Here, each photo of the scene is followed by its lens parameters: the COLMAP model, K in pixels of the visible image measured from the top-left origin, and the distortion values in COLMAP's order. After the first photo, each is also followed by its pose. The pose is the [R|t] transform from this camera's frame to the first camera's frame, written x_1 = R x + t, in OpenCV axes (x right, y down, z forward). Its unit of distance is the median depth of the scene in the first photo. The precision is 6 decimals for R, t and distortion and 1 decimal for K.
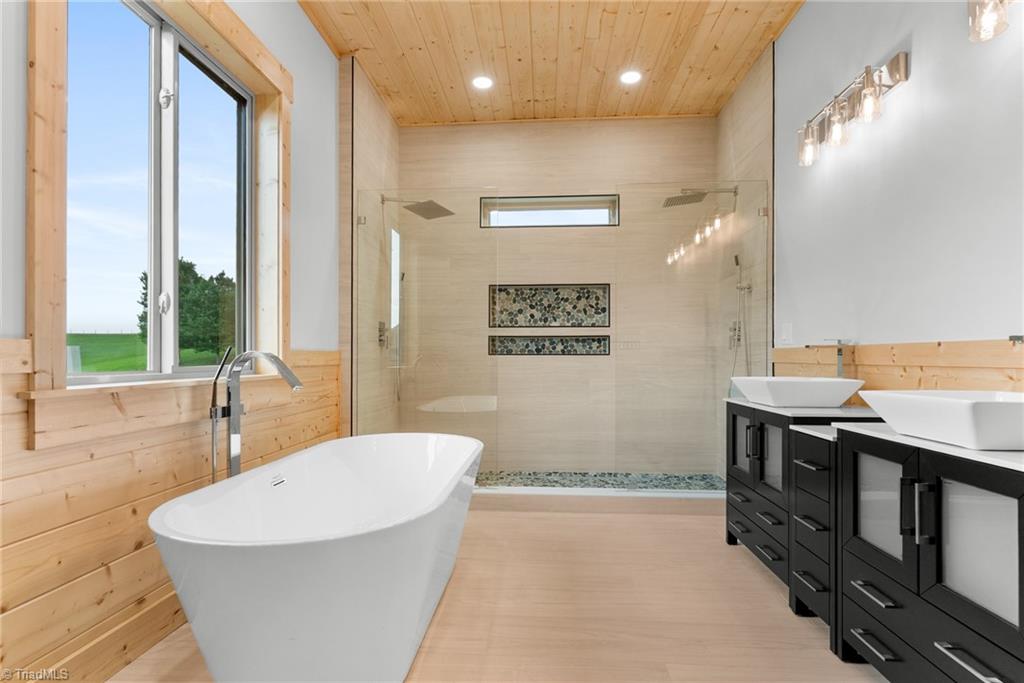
lens RADIAL K [[501.0, 0, 511.9], [0, 501.0, 347.6], [0, 0, 1]] dist [-0.000252, -0.000095]
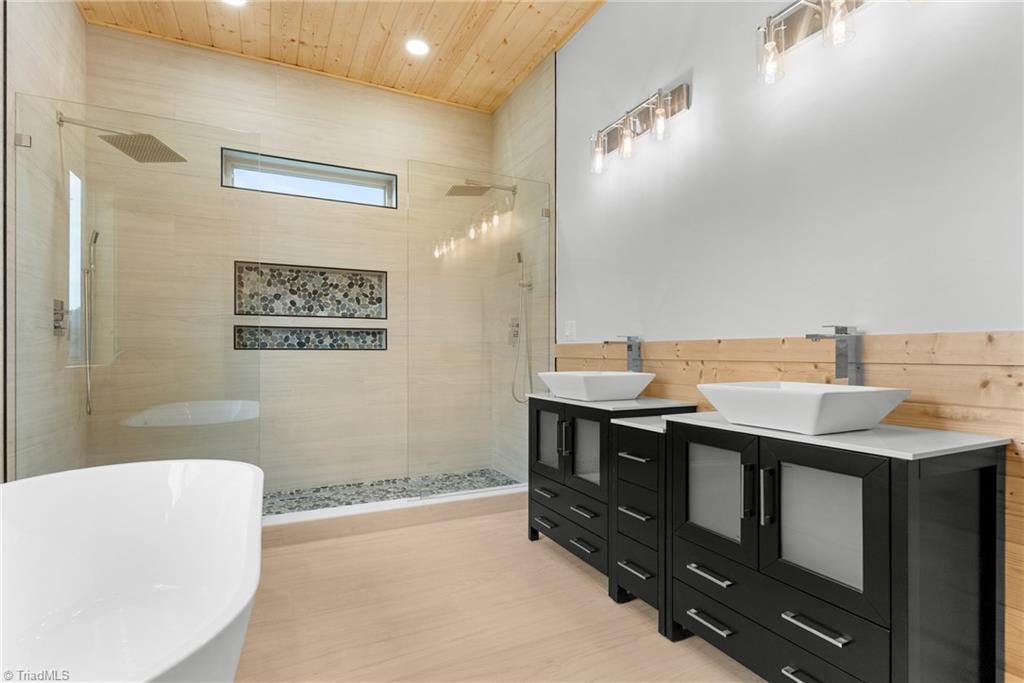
lens RADIAL K [[501.0, 0, 511.4], [0, 501.0, 348.8], [0, 0, 1]] dist [-0.000252, -0.000095]
pose [[0.867467, 0.004008, 0.497479, -0.067410], [-0.009898, 0.999909, 0.009205, 0.002056], [-0.497397, -0.012909, 0.867427, 0.112066]]
